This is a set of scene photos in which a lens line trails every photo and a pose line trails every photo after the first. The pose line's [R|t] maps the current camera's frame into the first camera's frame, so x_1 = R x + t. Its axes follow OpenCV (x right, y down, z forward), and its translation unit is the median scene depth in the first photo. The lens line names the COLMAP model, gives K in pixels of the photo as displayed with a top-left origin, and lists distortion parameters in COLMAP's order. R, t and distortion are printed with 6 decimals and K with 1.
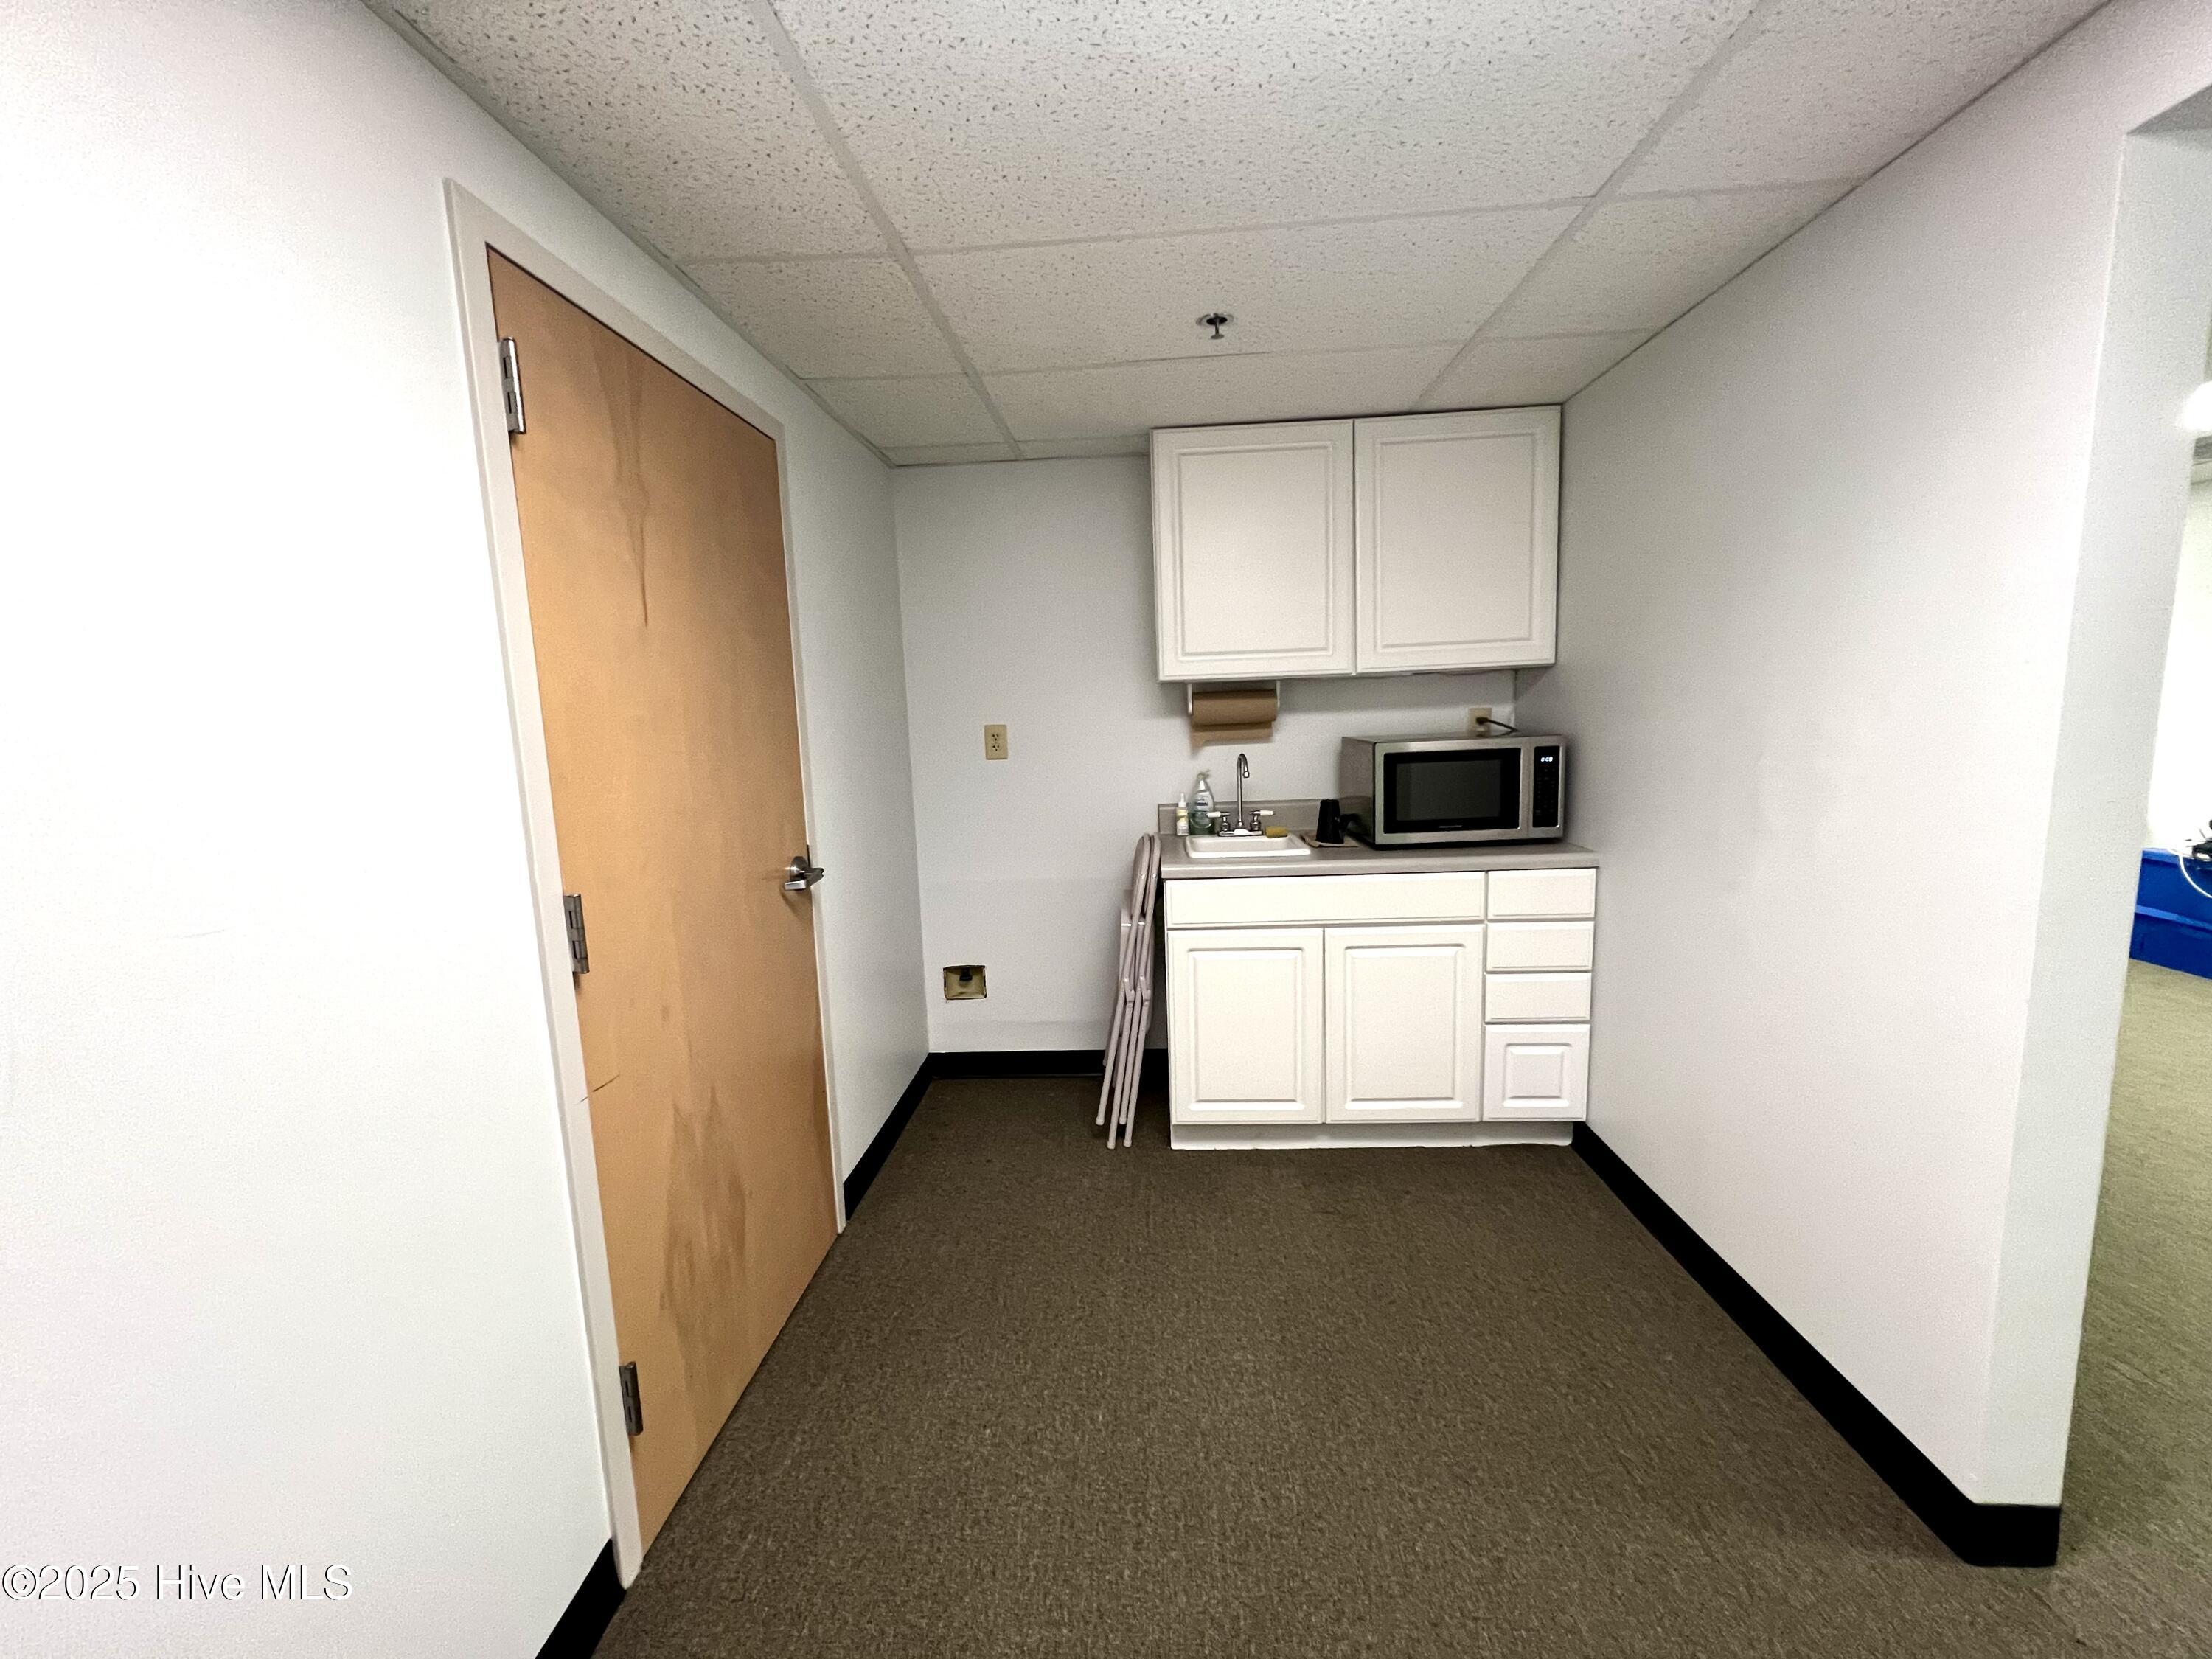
lens RADIAL K [[887.4, 0, 1104.8], [0, 887.4, 827.4], [0, 0, 1]] dist [-0.001645, 0.000274]
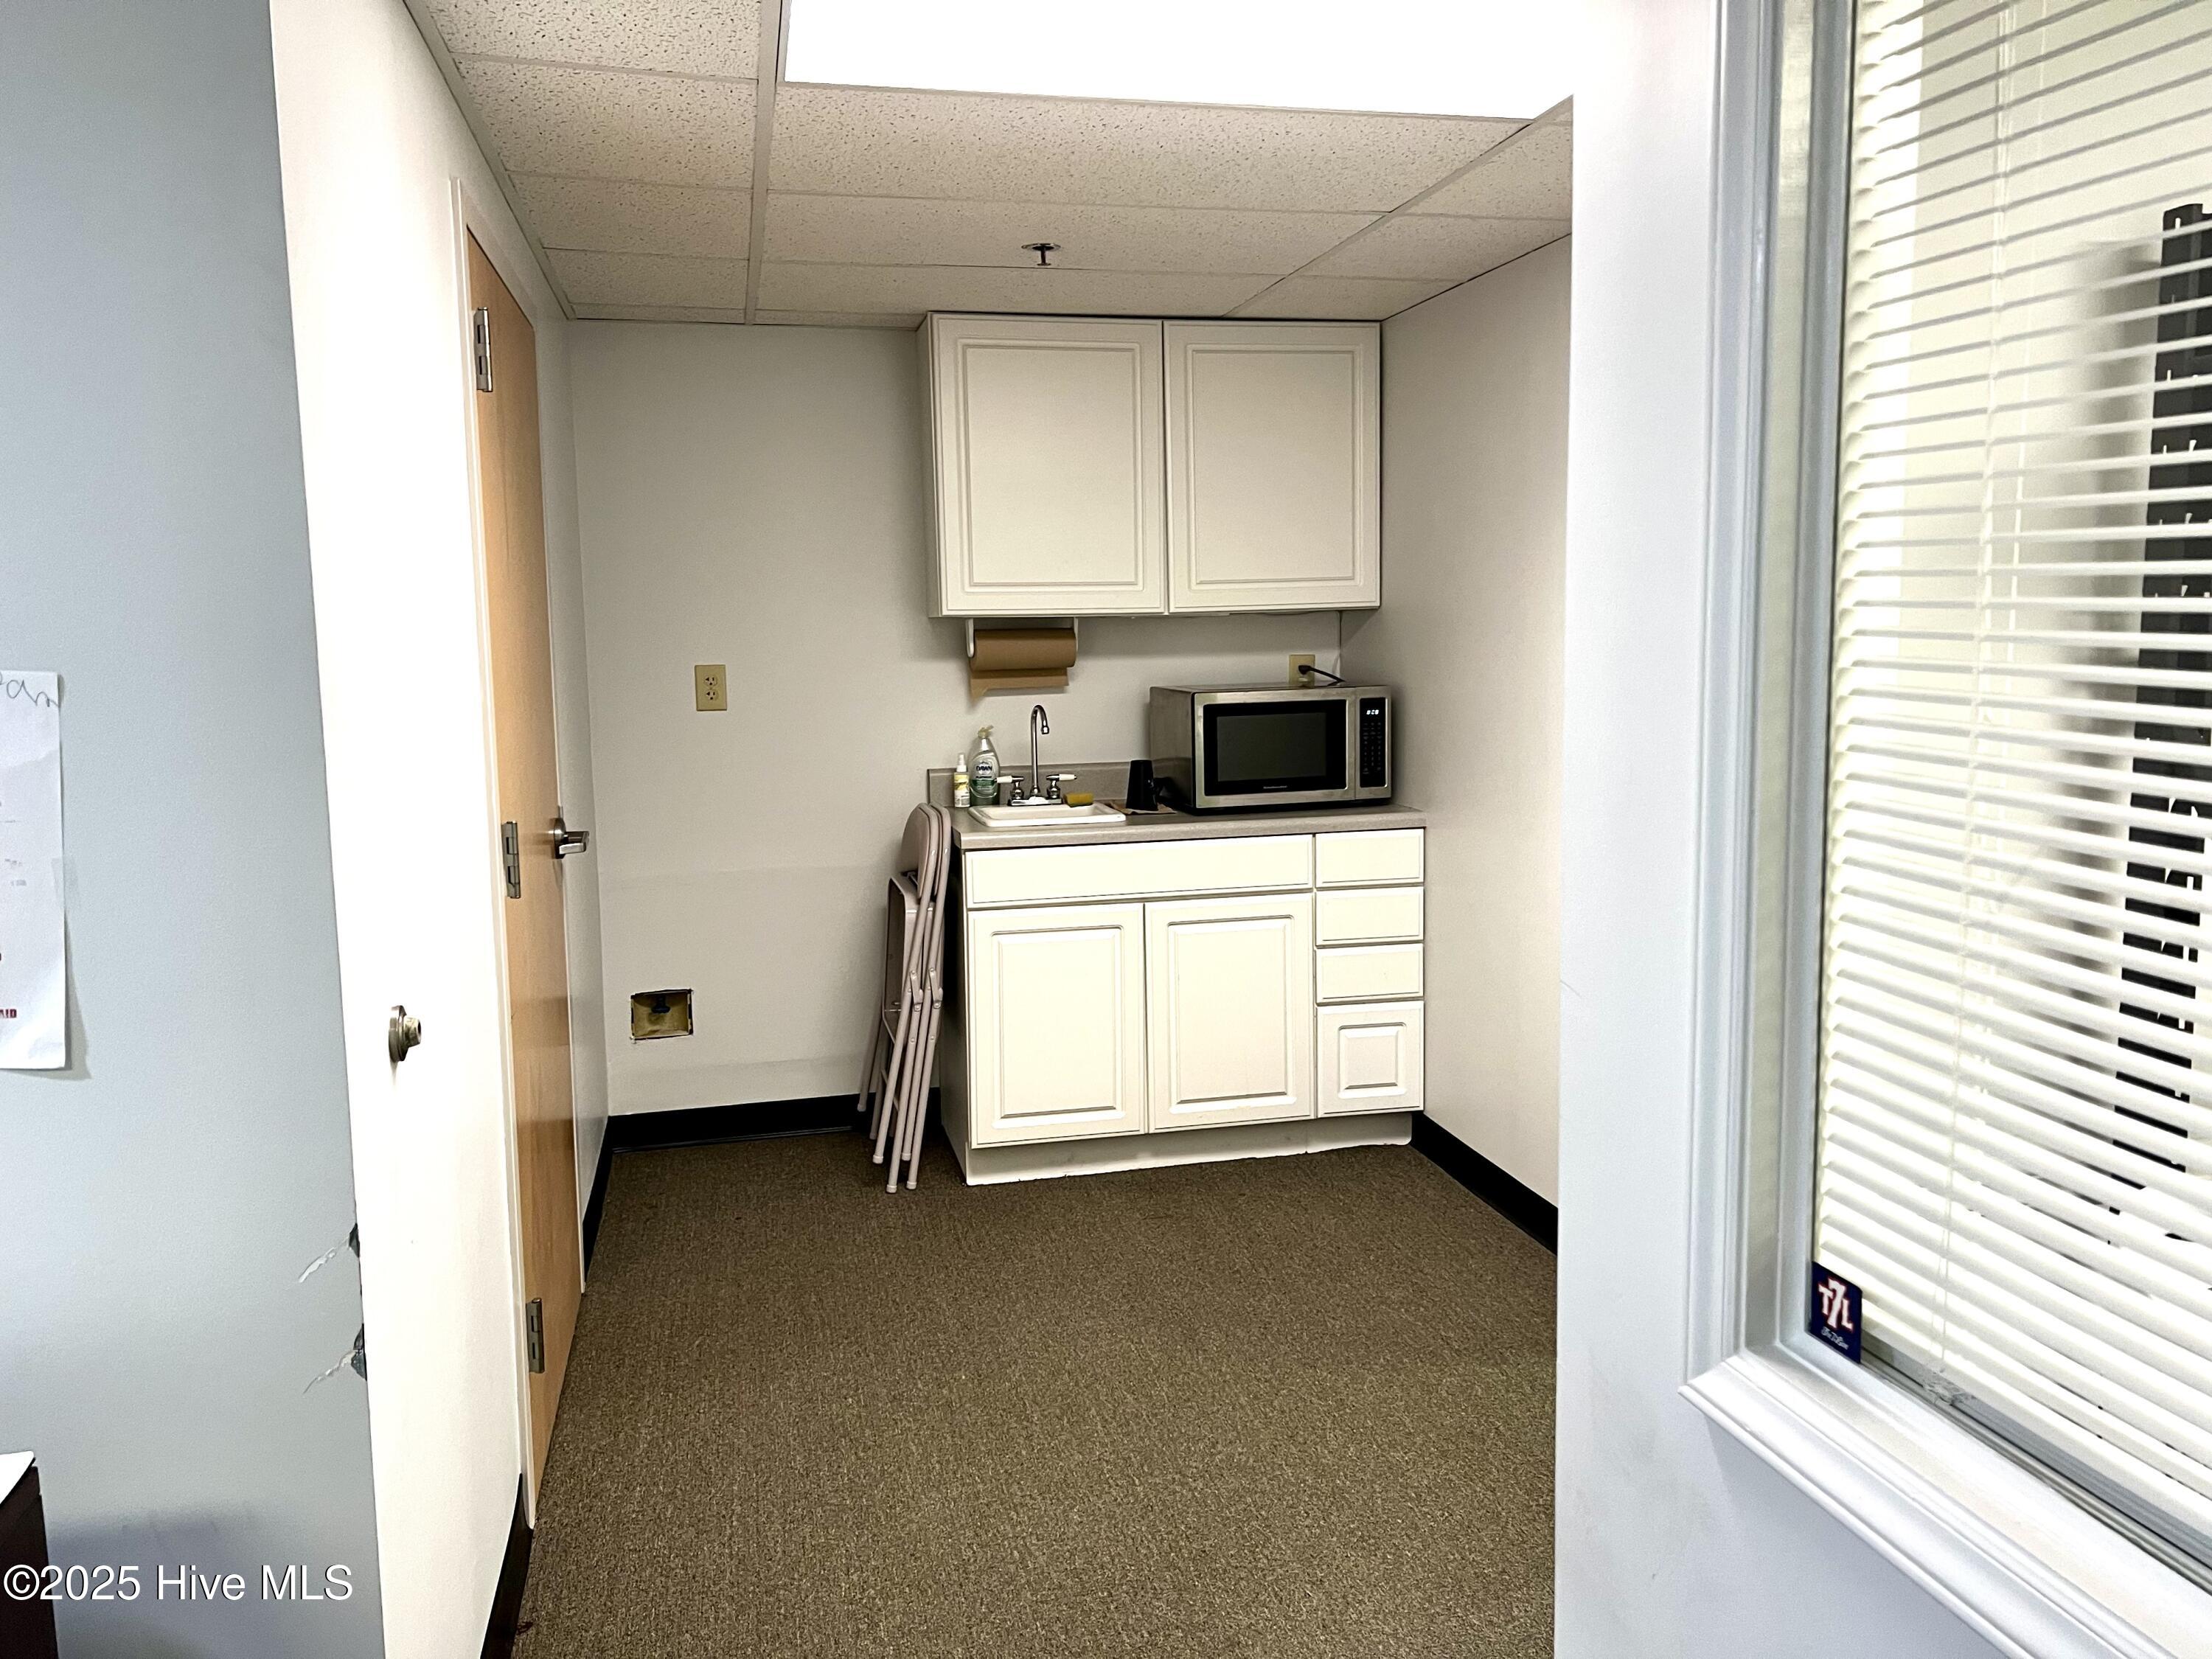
lens RADIAL K [[1668.4, 0, 1112.5], [0, 1668.4, 802.8], [0, 0, 1]] dist [0.125388, -0.001176]
pose [[0.958904, -0.009405, 0.283574, -0.237715], [0.019787, 0.999234, -0.033768, 0.066359], [-0.283039, 0.037991, 0.958356, -0.548429]]
